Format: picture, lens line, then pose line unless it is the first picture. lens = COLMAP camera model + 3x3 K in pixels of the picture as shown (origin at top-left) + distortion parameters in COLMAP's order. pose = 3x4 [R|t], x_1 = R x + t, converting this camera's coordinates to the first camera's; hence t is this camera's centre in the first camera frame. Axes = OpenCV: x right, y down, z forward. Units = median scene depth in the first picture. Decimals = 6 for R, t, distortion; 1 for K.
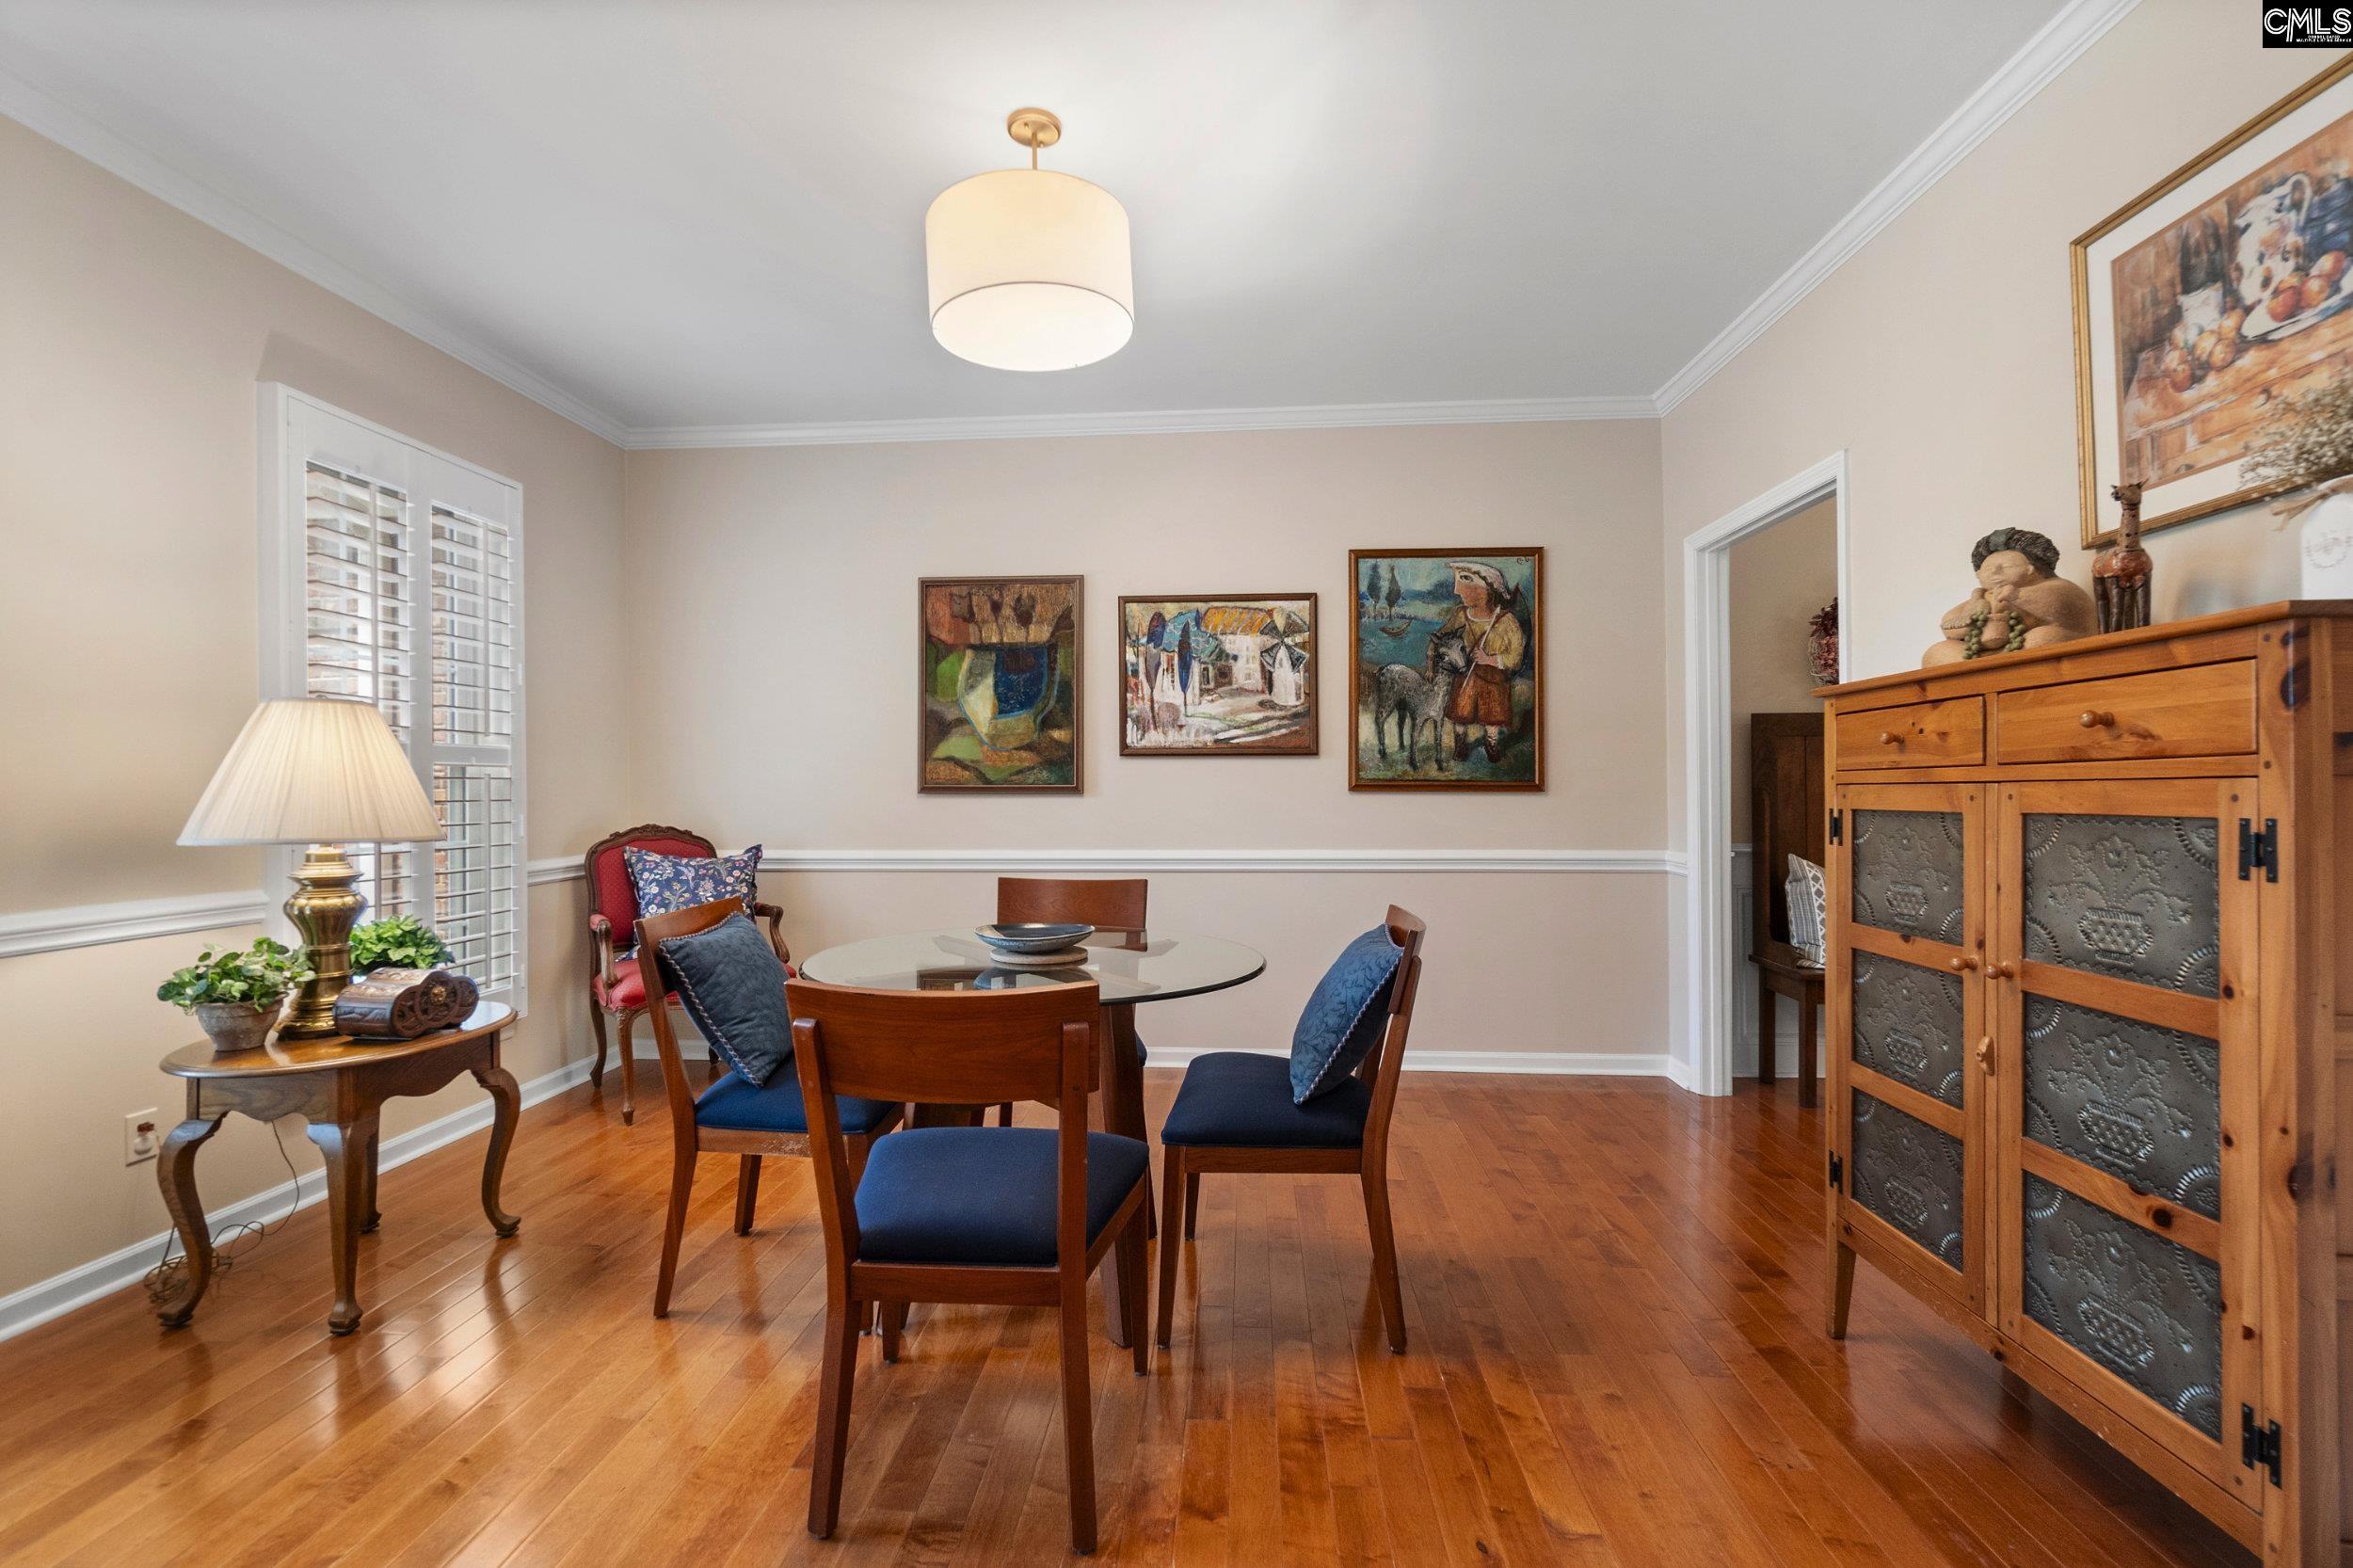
lens RADIAL K [[1023.6, 0, 1185.7], [0, 1023.6, 785.1], [0, 0, 1]] dist [-0.002117, 0.001492]
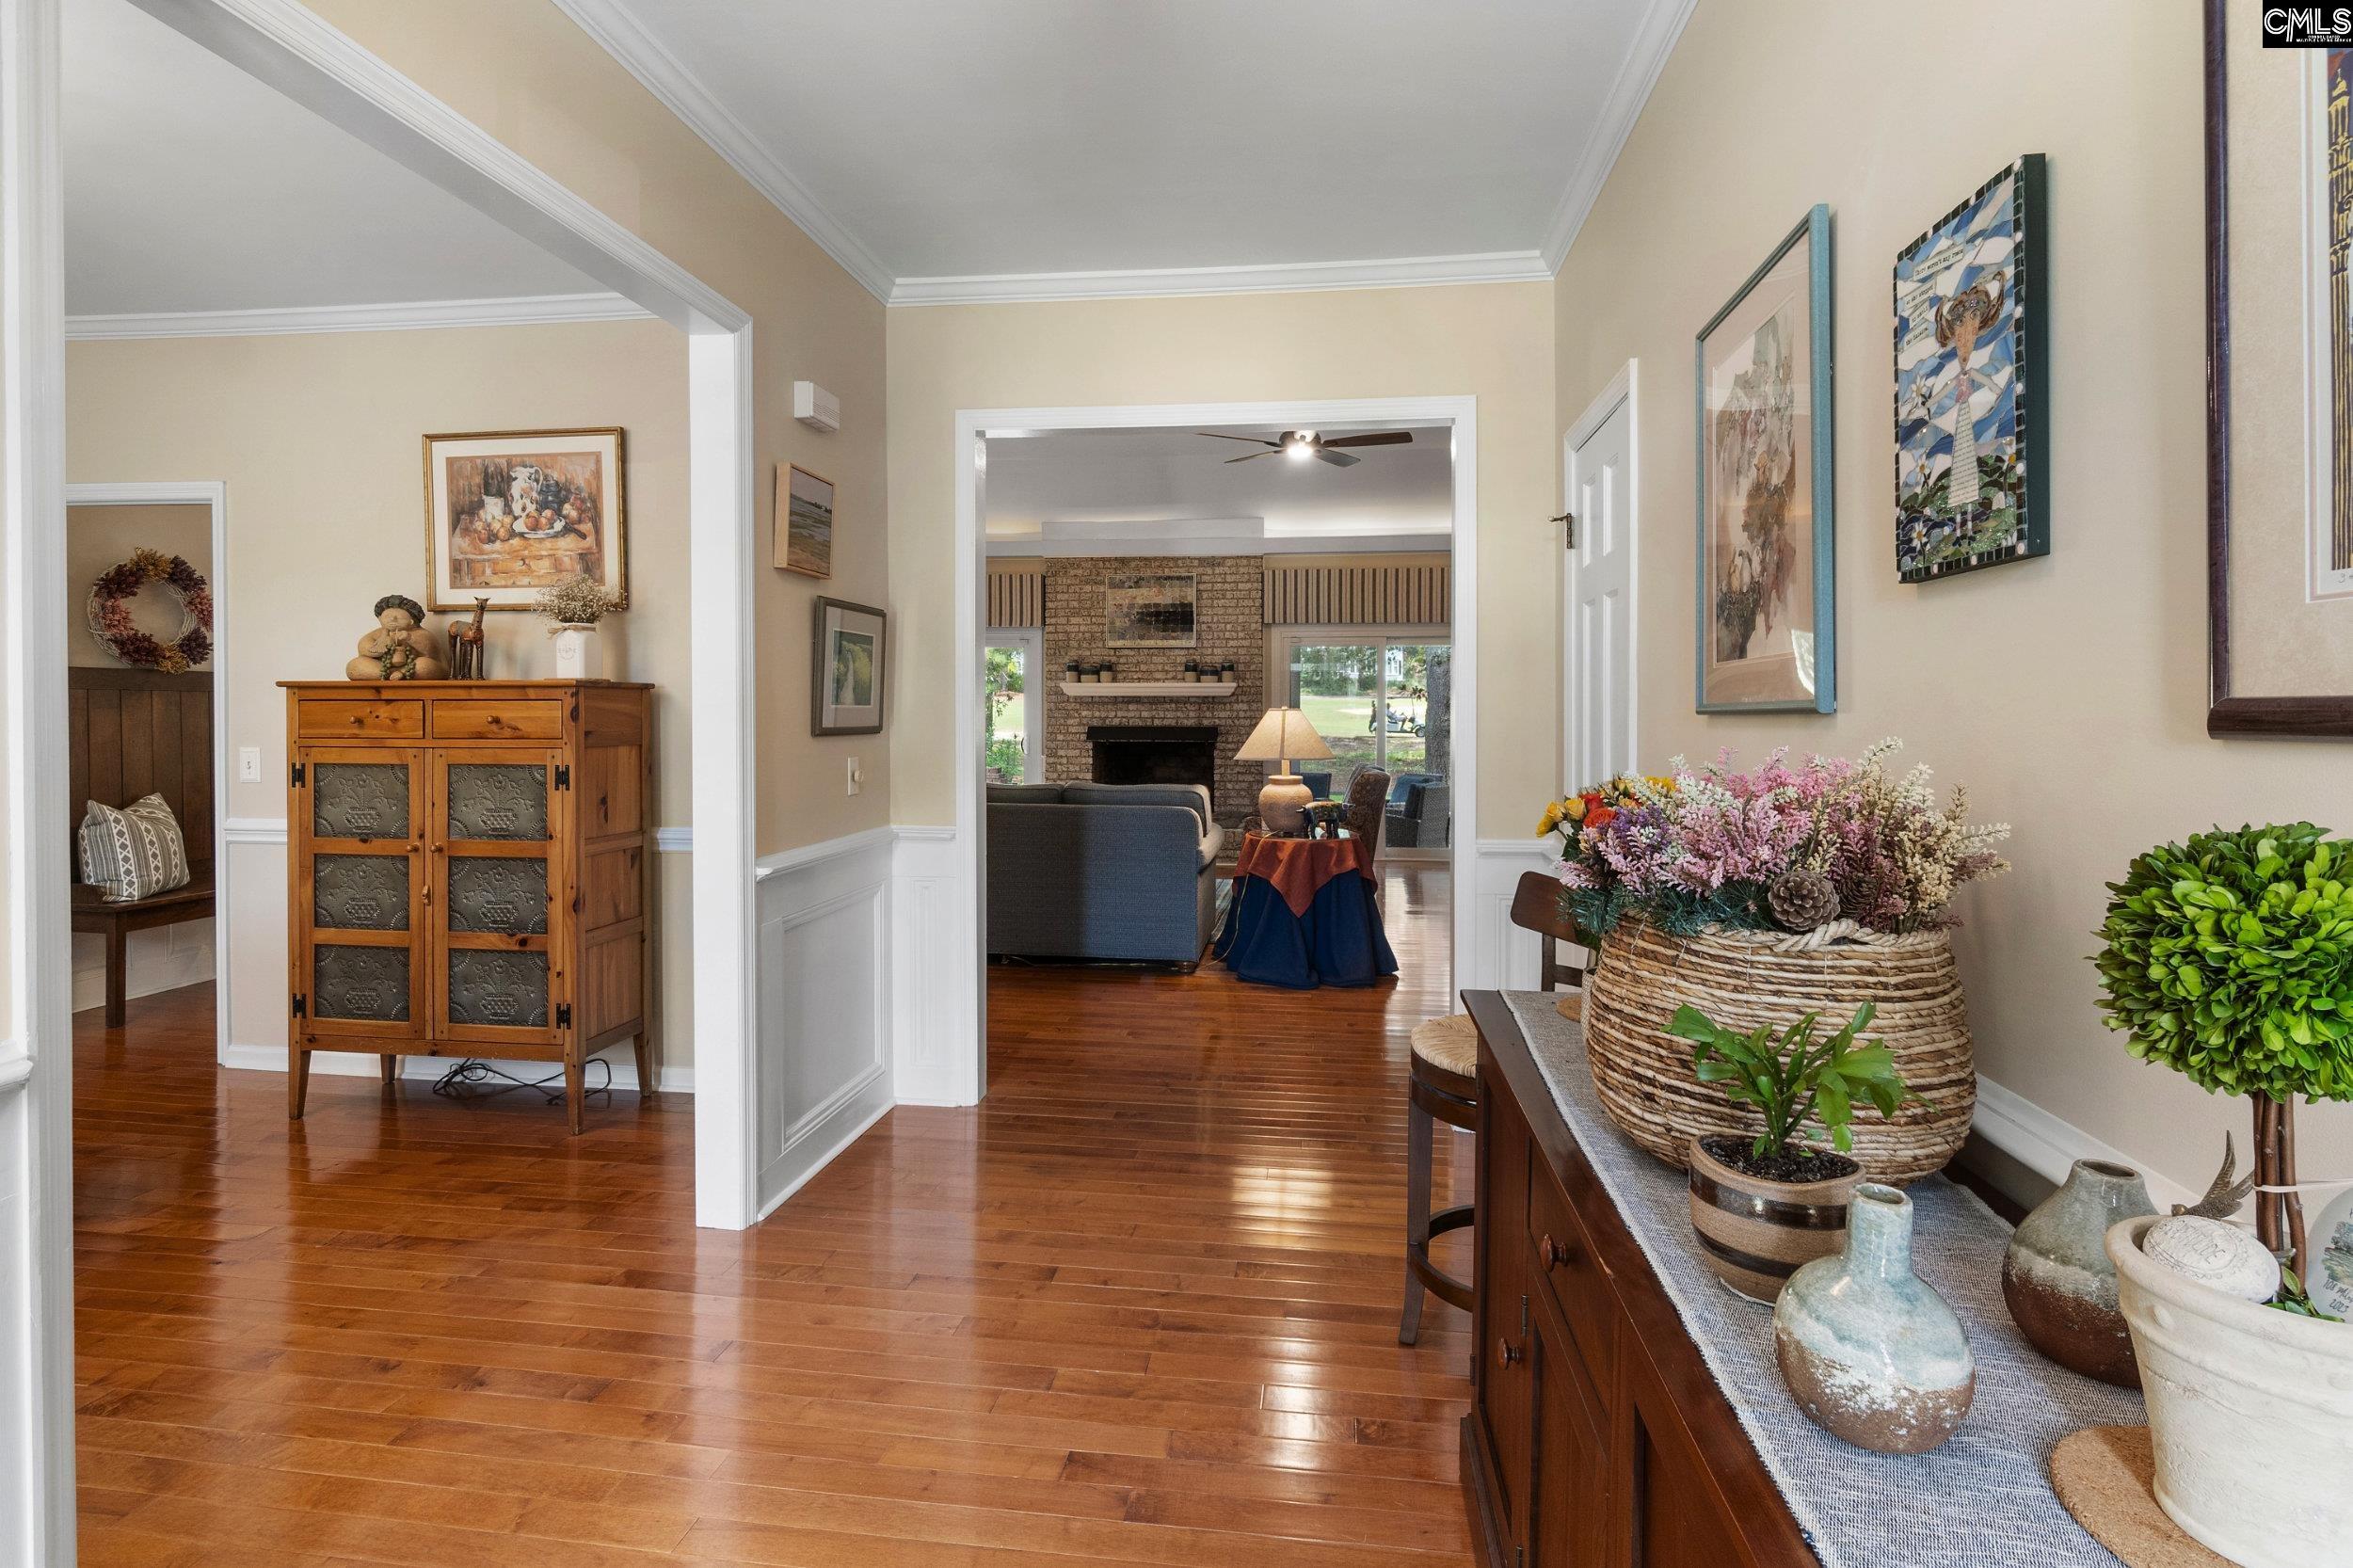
lens RADIAL K [[1039.7, 0, 1120.0], [0, 1039.7, 742.8], [0, 0, 1]] dist [-0.006682, -0.000177]
pose [[0.065731, -0.021857, 0.997598, -0.997048], [-0.009529, 0.999701, 0.022531, -0.065962], [-0.997792, -0.010987, 0.065503, -0.371577]]
